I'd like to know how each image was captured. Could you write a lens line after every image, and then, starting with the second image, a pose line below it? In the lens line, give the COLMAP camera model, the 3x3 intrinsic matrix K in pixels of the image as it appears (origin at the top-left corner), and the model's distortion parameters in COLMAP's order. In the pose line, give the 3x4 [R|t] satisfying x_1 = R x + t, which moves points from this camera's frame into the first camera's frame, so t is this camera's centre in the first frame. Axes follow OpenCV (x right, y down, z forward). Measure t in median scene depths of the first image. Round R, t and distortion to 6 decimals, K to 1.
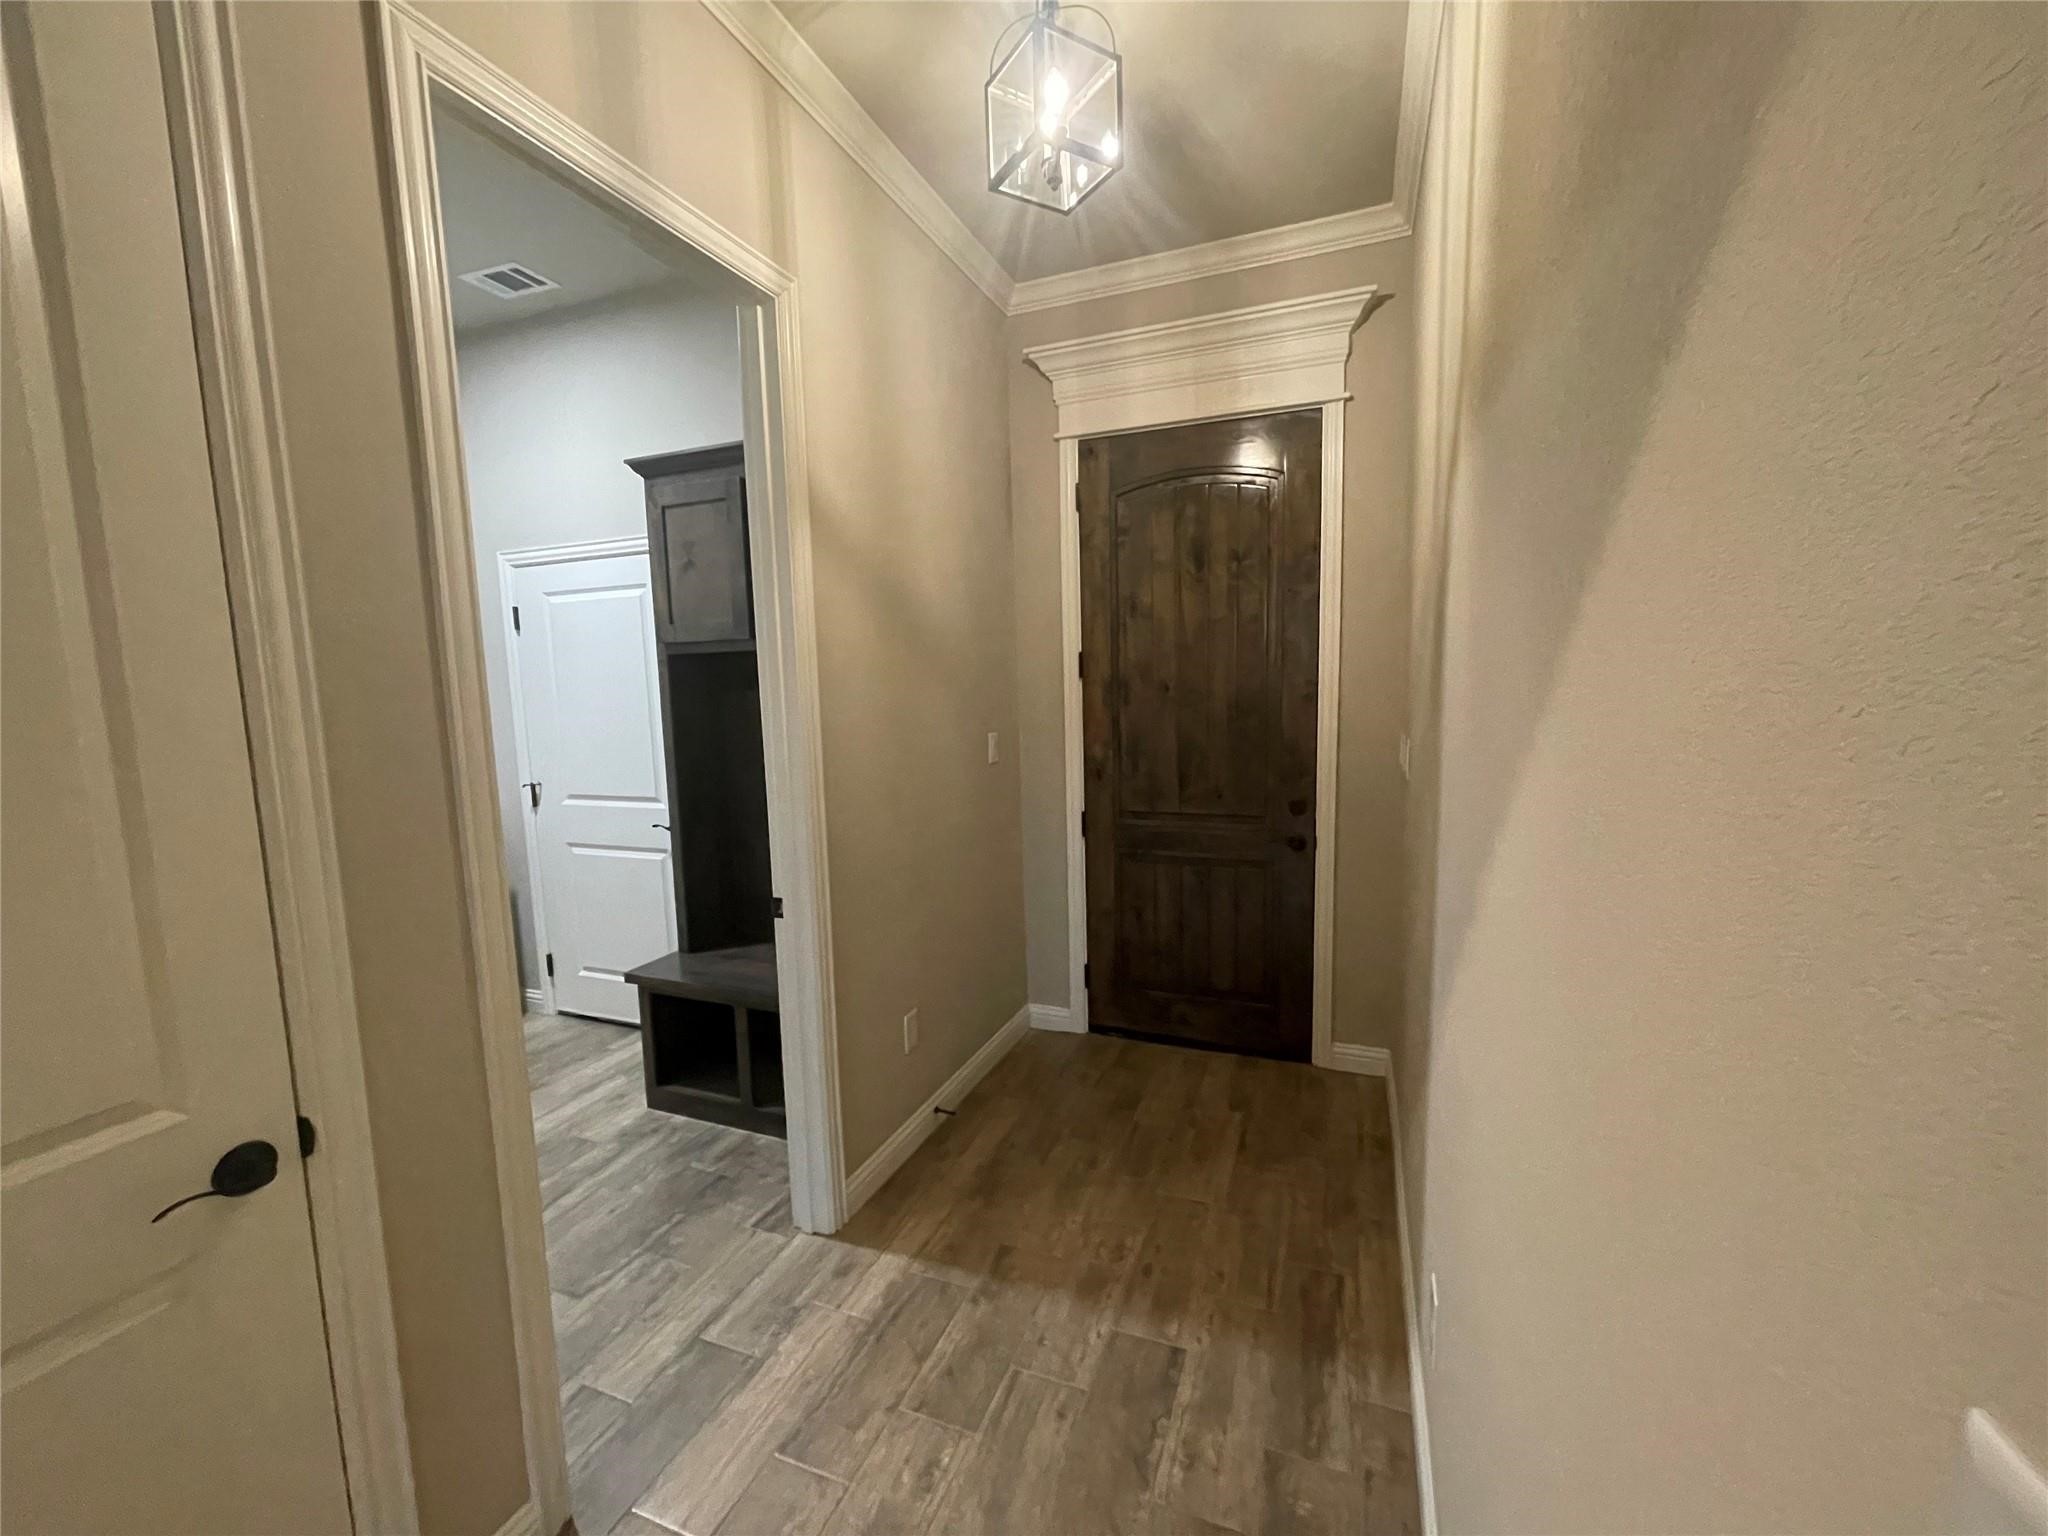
lens RADIAL K [[826.9, 0, 1008.9], [0, 826.9, 761.1], [0, 0, 1]] dist [-0.005535, 0.001116]
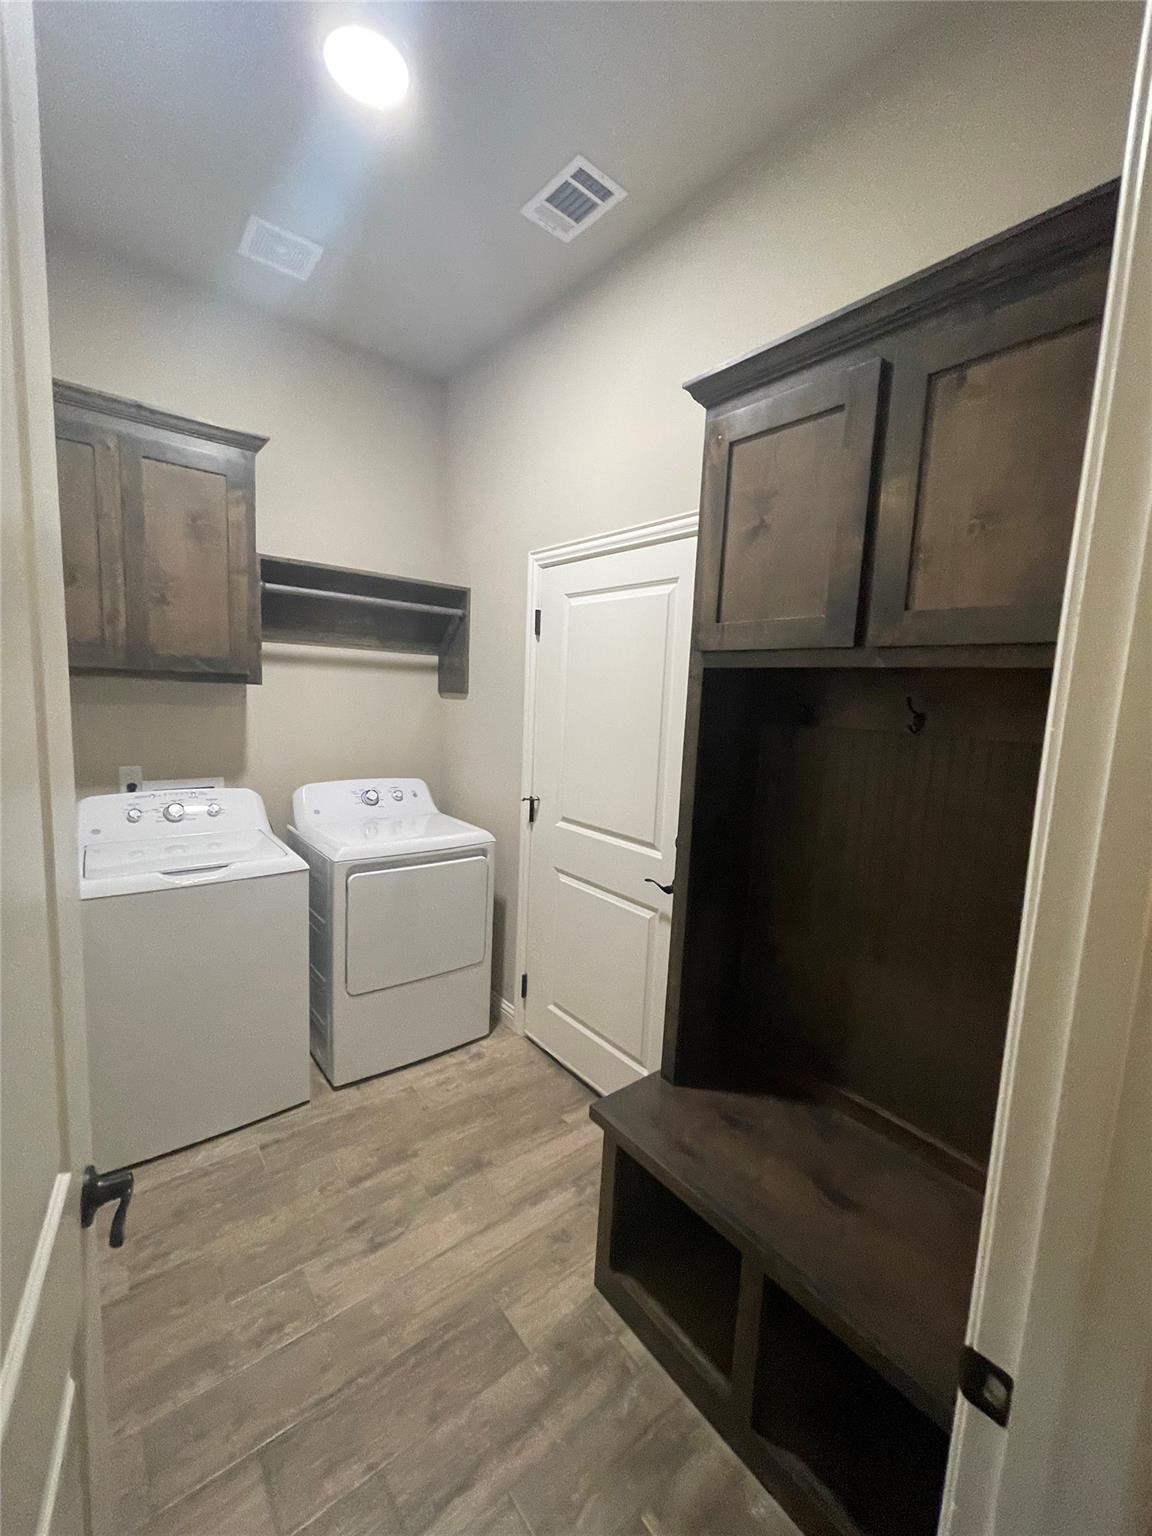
lens RADIAL K [[620.2, 0, 580.8], [0, 620.2, 764.1], [0, 0, 1]] dist [-0.005535, 0.001116]
pose [[0.875666, 0.127477, -0.465788, -0.243385], [-0.126111, 0.991425, 0.034248, -0.052076], [0.466160, 0.028751, 0.884233, 0.480154]]
